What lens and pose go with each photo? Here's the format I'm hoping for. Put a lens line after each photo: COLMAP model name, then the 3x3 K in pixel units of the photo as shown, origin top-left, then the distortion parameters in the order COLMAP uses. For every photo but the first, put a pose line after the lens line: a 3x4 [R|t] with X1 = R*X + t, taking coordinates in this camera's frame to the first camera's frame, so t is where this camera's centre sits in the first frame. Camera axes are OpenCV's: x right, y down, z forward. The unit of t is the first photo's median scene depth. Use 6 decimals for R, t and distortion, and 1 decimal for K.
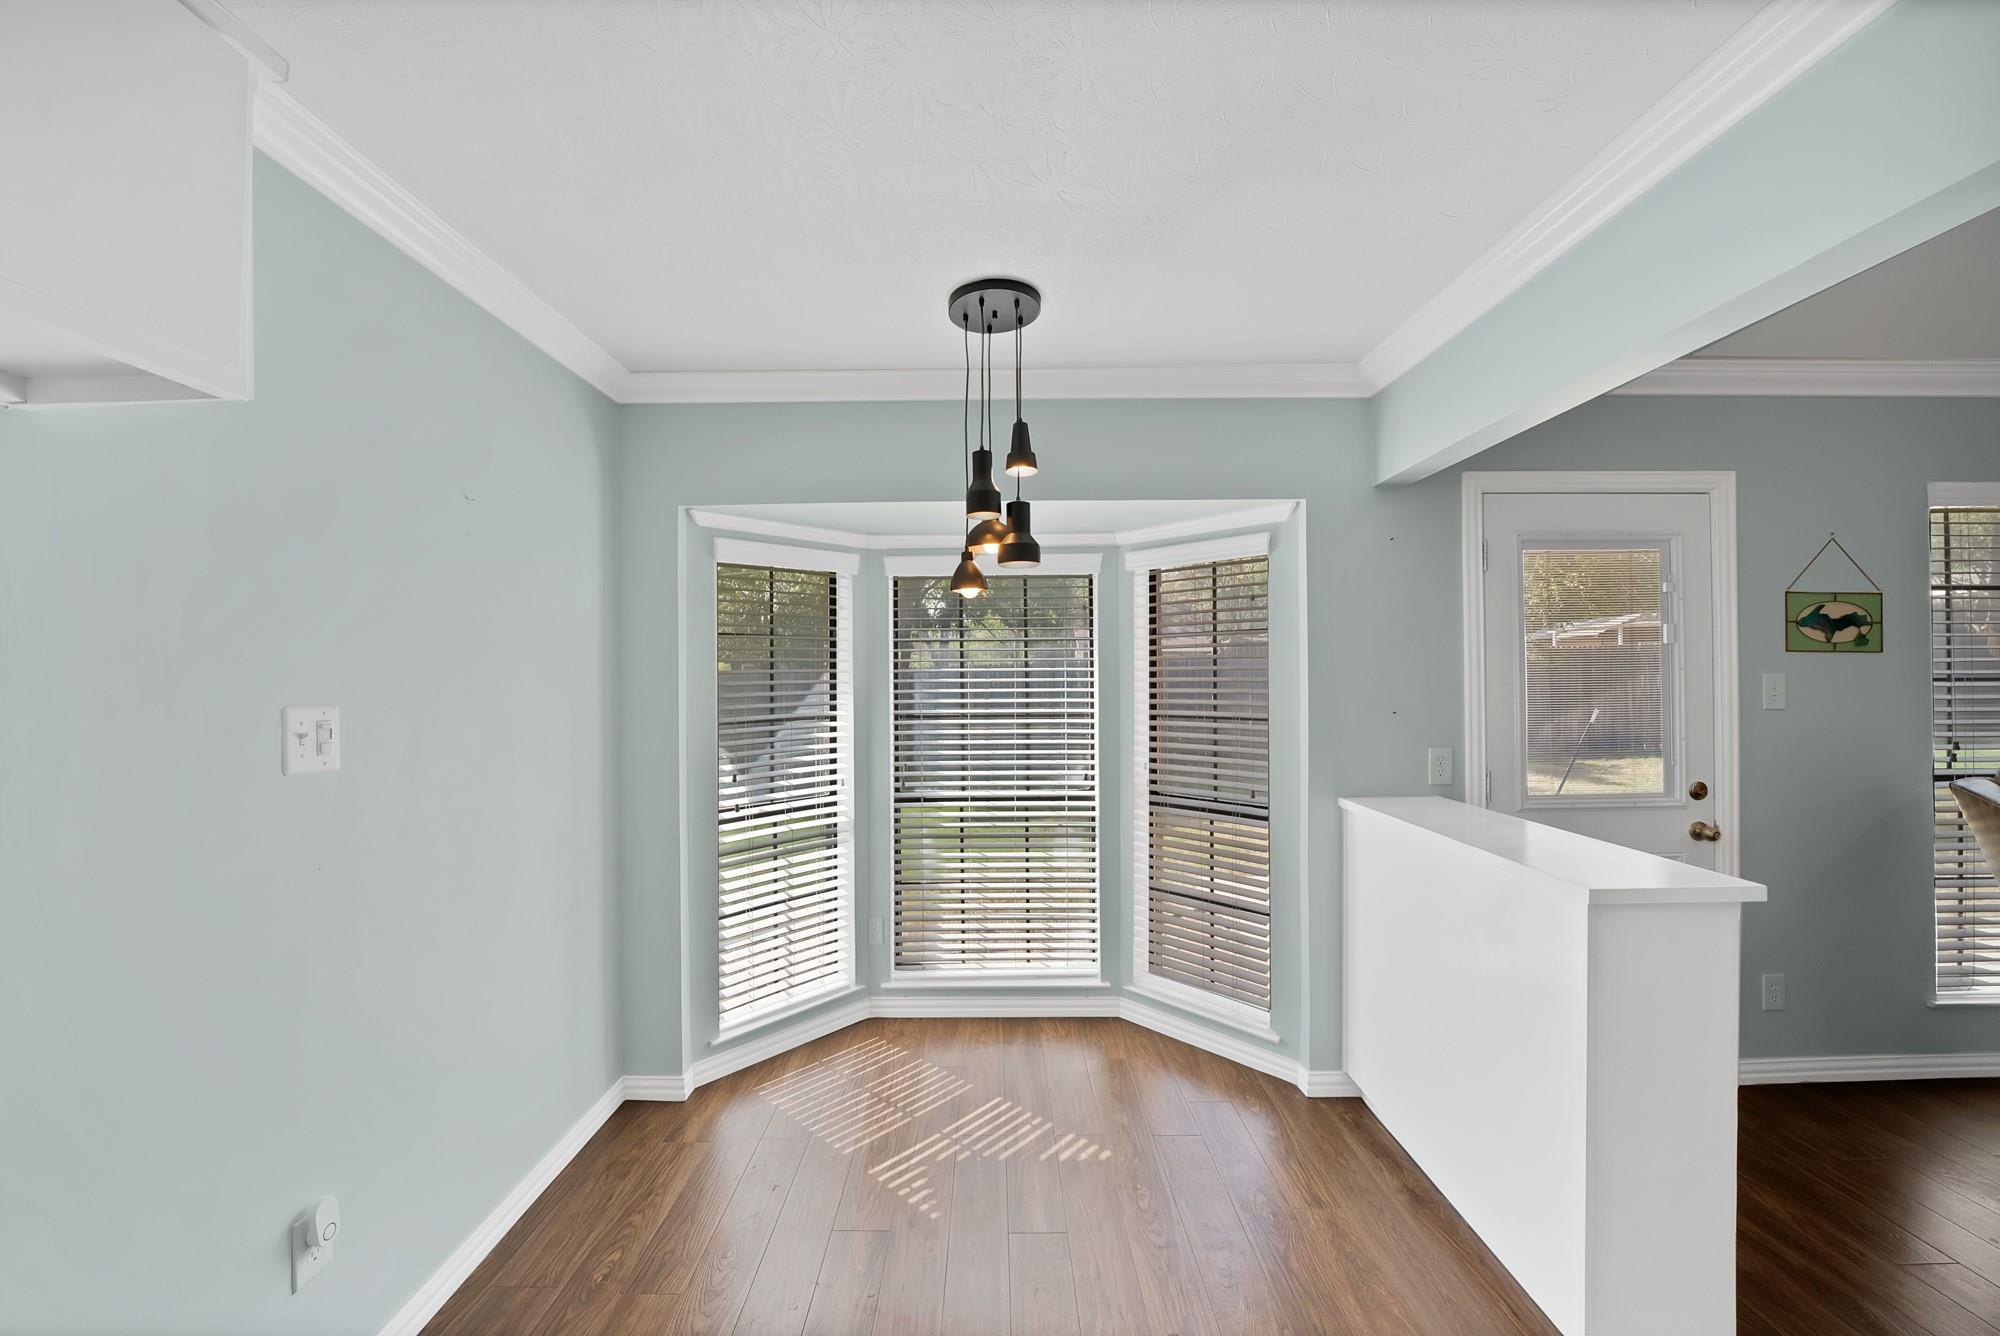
lens RADIAL K [[726.4, 0, 991.9], [0, 726.4, 673.7], [0, 0, 1]] dist [-0.019713, -0.000186]
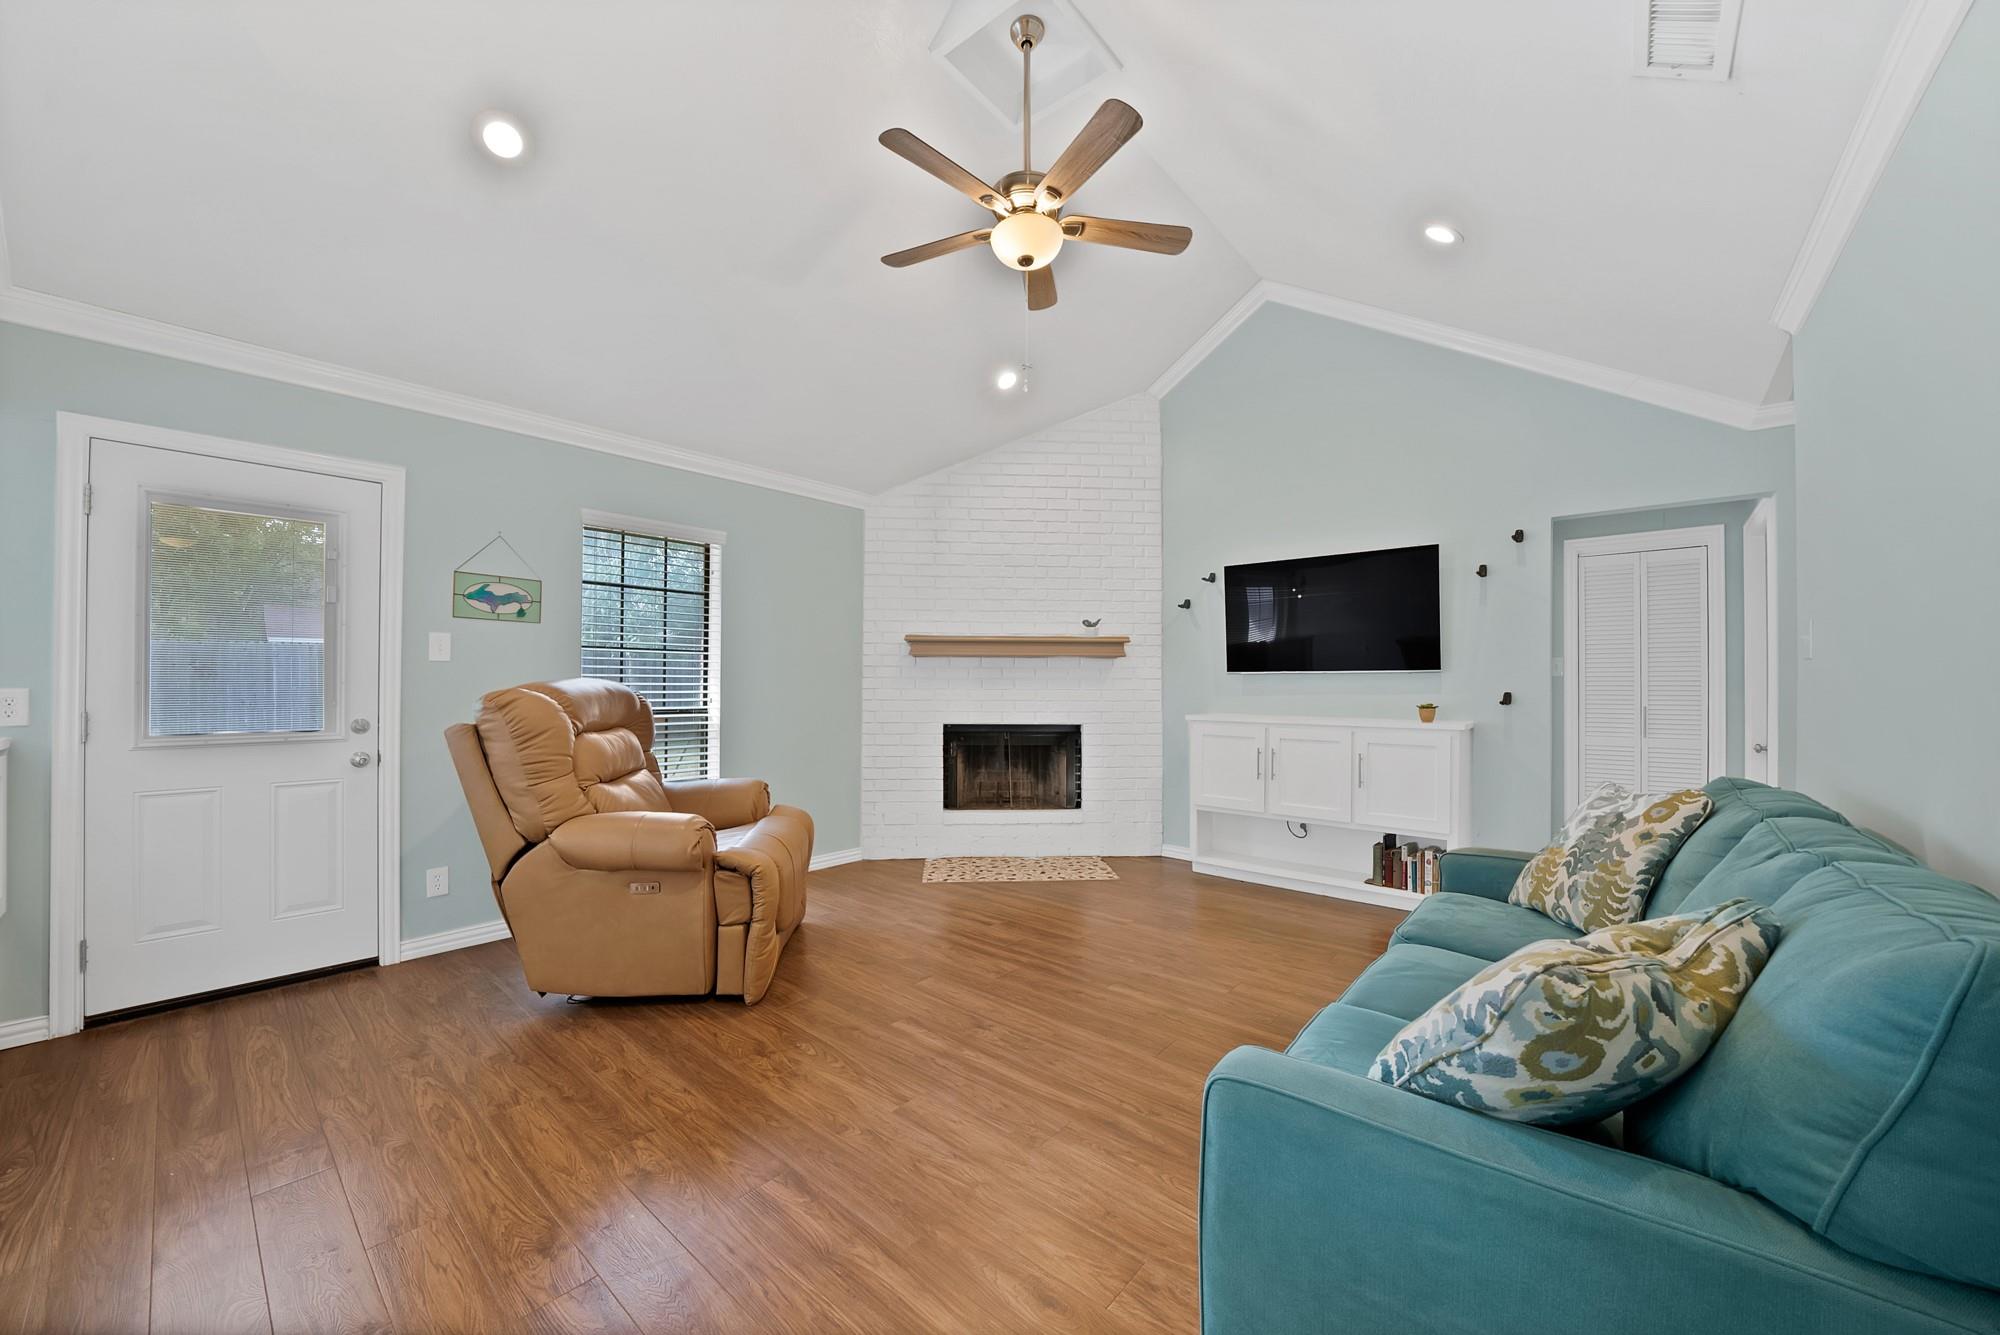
lens RADIAL K [[733.3, 0, 1001.7], [0, 733.3, 681.7], [0, 0, 1]] dist [-0.020852, -0.000027]
pose [[0.648944, 0.014314, 0.760701, 0.686616], [-0.015434, 0.999865, -0.005648, 0.070381], [-0.760680, -0.008075, 0.649077, -0.558535]]
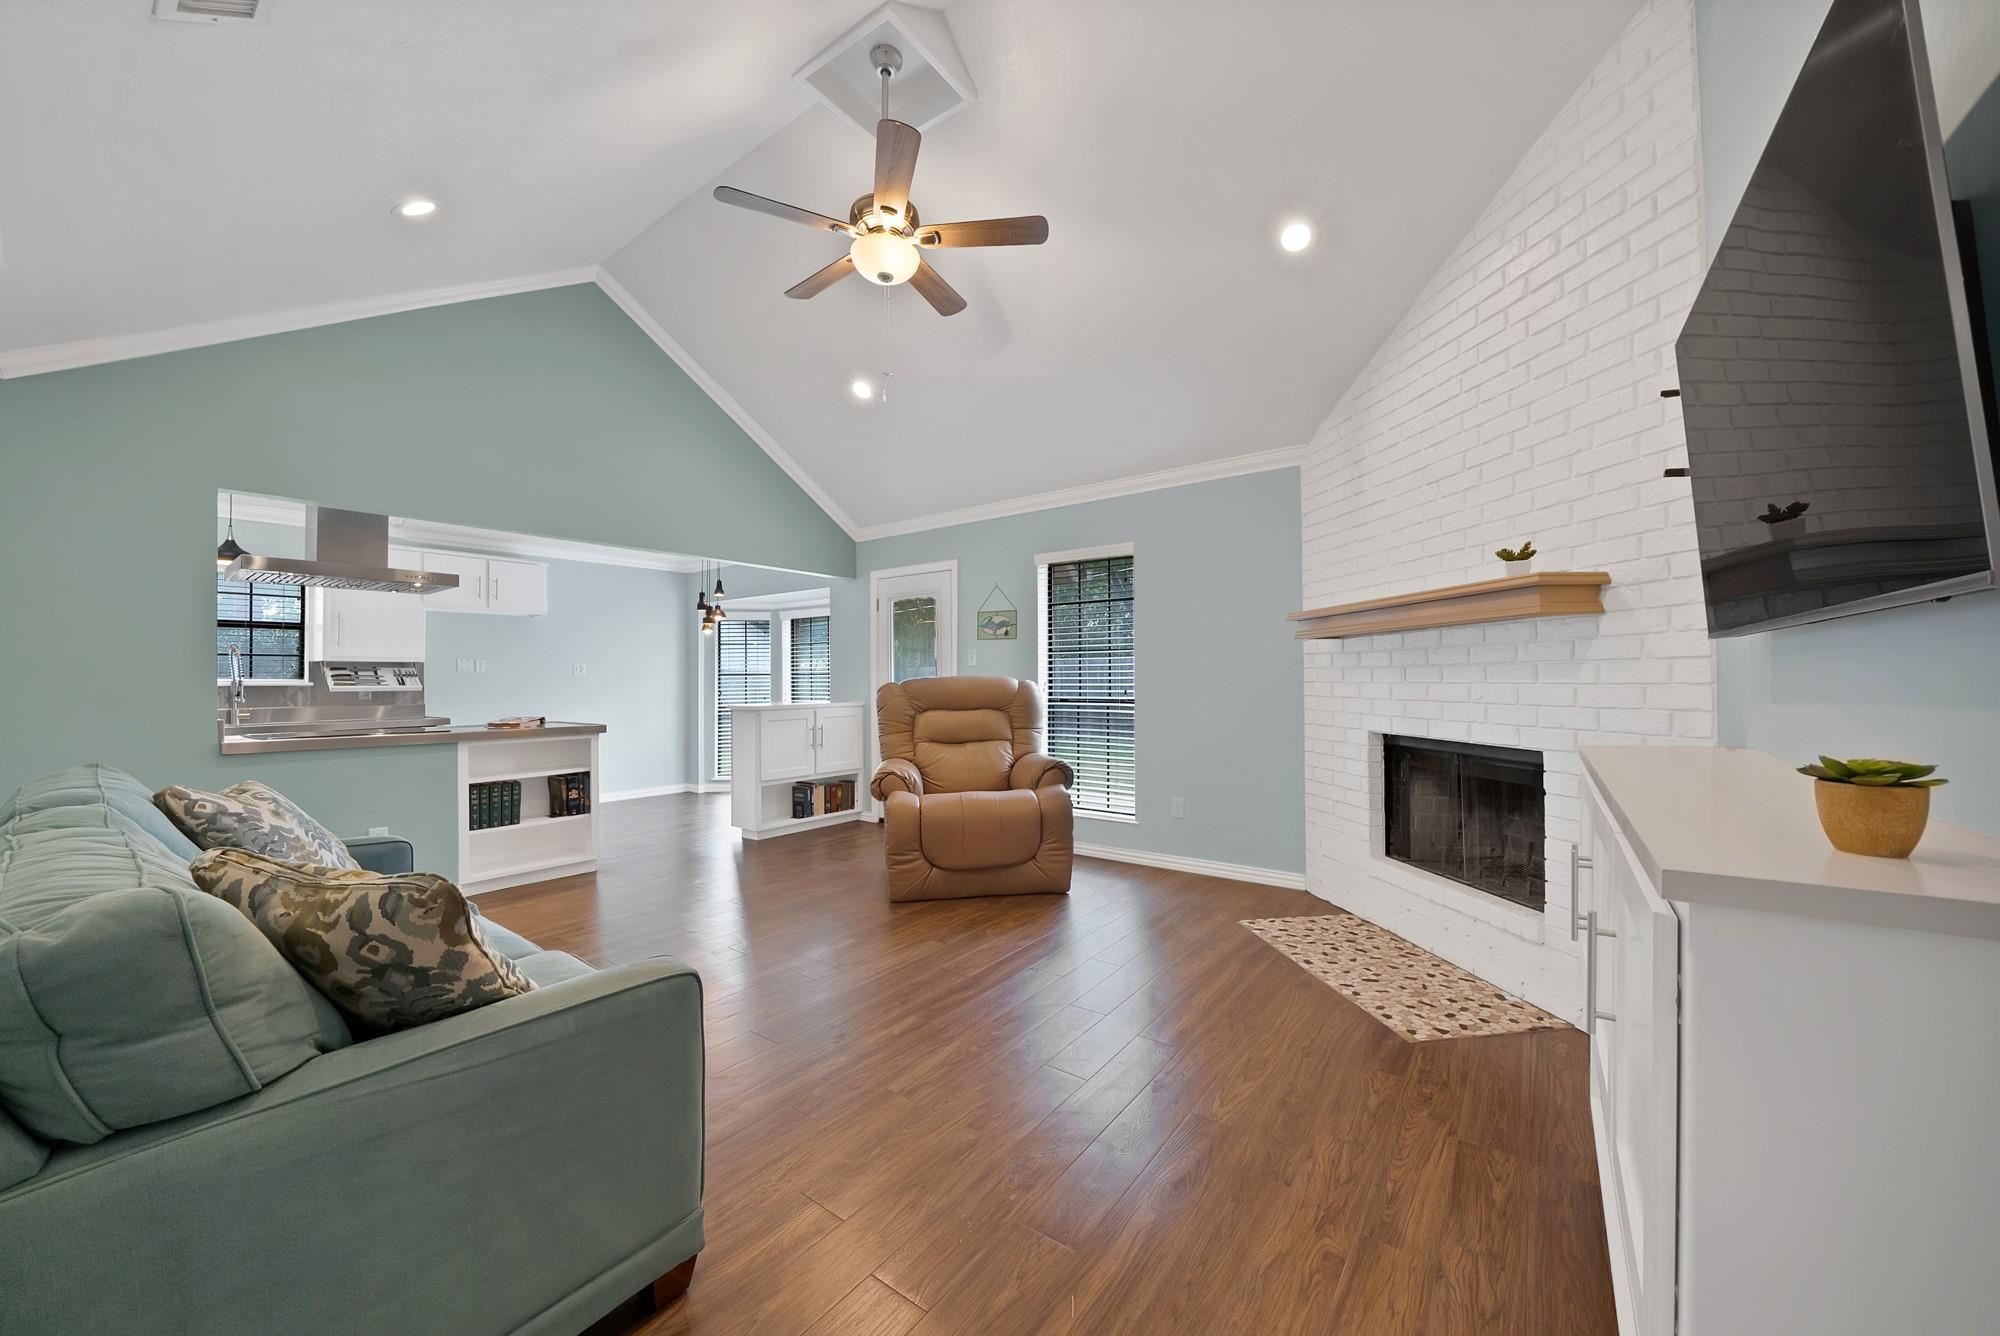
lens RADIAL K [[732.2, 0, 994.8], [0, 732.2, 669.7], [0, 0, 1]] dist [-0.016797, 0.000173]
pose [[0.800916, -0.004691, -0.598758, 2.242299], [0.004364, 0.999988, -0.001997, 0.058164], [0.598761, -0.001013, 0.800927, -0.685628]]
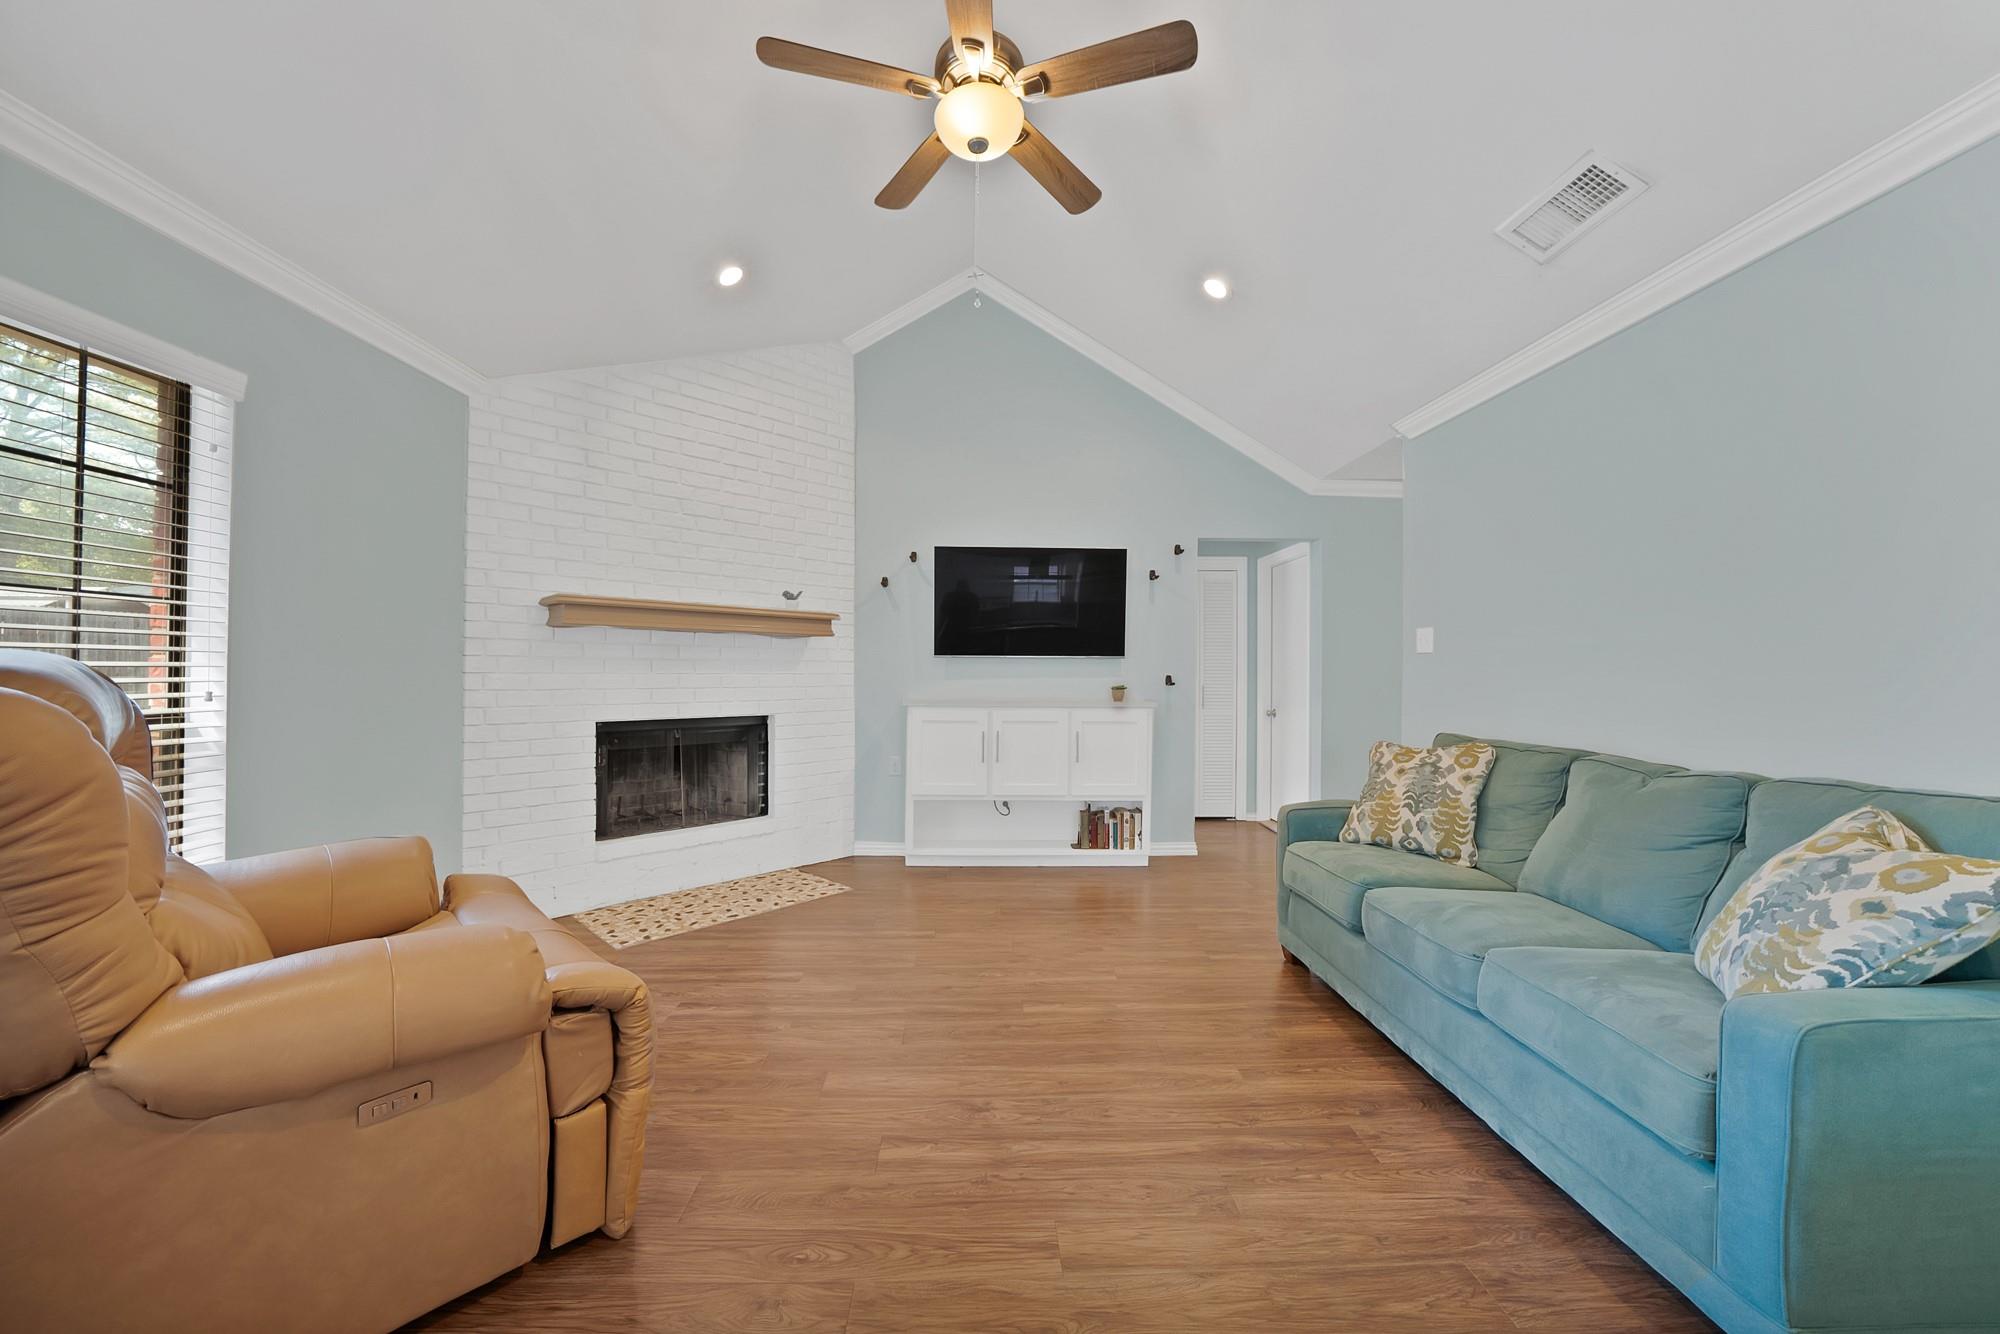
lens RADIAL K [[732.2, 0, 994.8], [0, 732.2, 668.7], [0, 0, 1]] dist [-0.016797, 0.000173]
pose [[-0.034422, 0.011077, 0.999346, 0.658817], [-0.013813, 0.999838, -0.011558, 0.077739], [-0.999312, -0.014202, -0.034263, 0.079039]]
